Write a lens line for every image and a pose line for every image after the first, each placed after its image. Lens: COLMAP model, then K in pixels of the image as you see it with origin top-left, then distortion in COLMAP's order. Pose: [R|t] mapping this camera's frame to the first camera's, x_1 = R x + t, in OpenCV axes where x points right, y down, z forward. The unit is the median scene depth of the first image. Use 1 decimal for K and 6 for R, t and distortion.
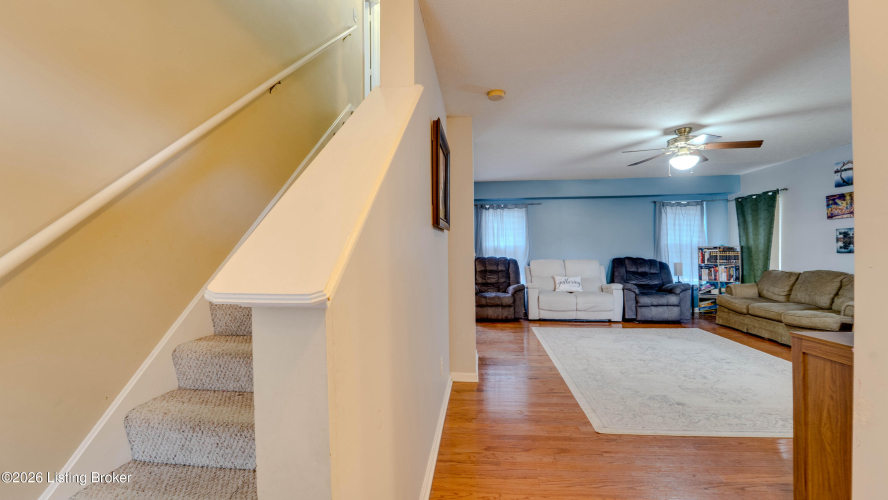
lens RADIAL K [[391.1, 0, 444.0], [0, 391.1, 250.0], [0, 0, 1]] dist [-0.001614, -0.000320]
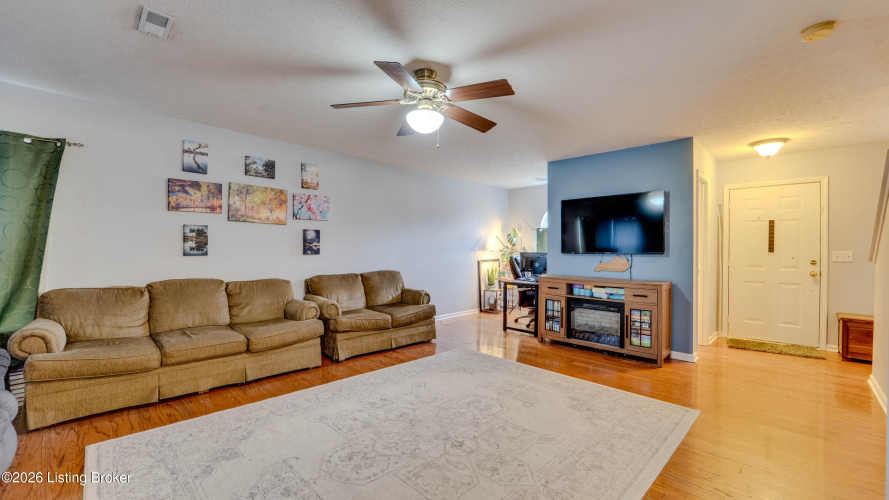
lens RADIAL K [[358.9, 0, 444.5], [0, 358.9, 250.0], [0, 0, 1]] dist [-0.023245, -0.000129]
pose [[-0.765063, 0.006004, 0.643927, 0.162686], [0.000953, 0.999966, -0.008191, 0.002788], [-0.643954, -0.005653, -0.765043, 1.237425]]
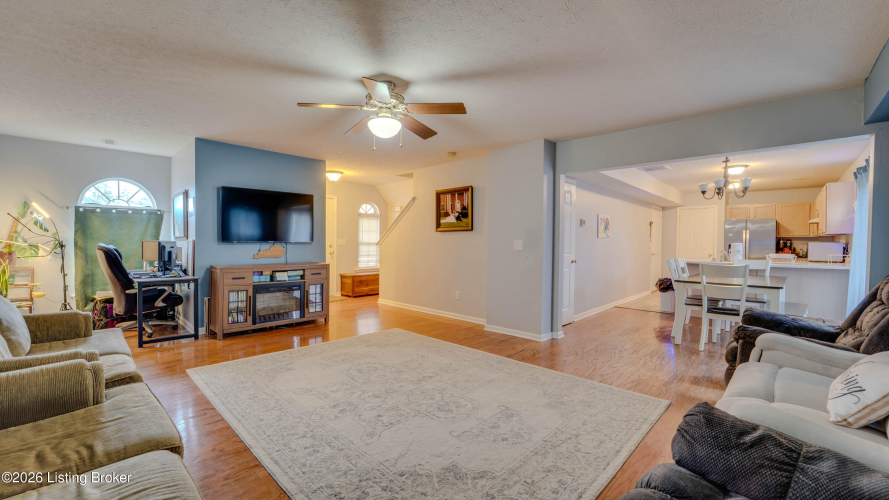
lens RADIAL K [[358.9, 0, 444.5], [0, 358.9, 250.0], [0, 0, 1]] dist [-0.023245, -0.000129]
pose [[-0.634944, 0.024921, -0.772156, 0.924687], [-0.001749, 0.999431, 0.033694, -0.008286], [0.772556, 0.022744, -0.634539, 1.311332]]
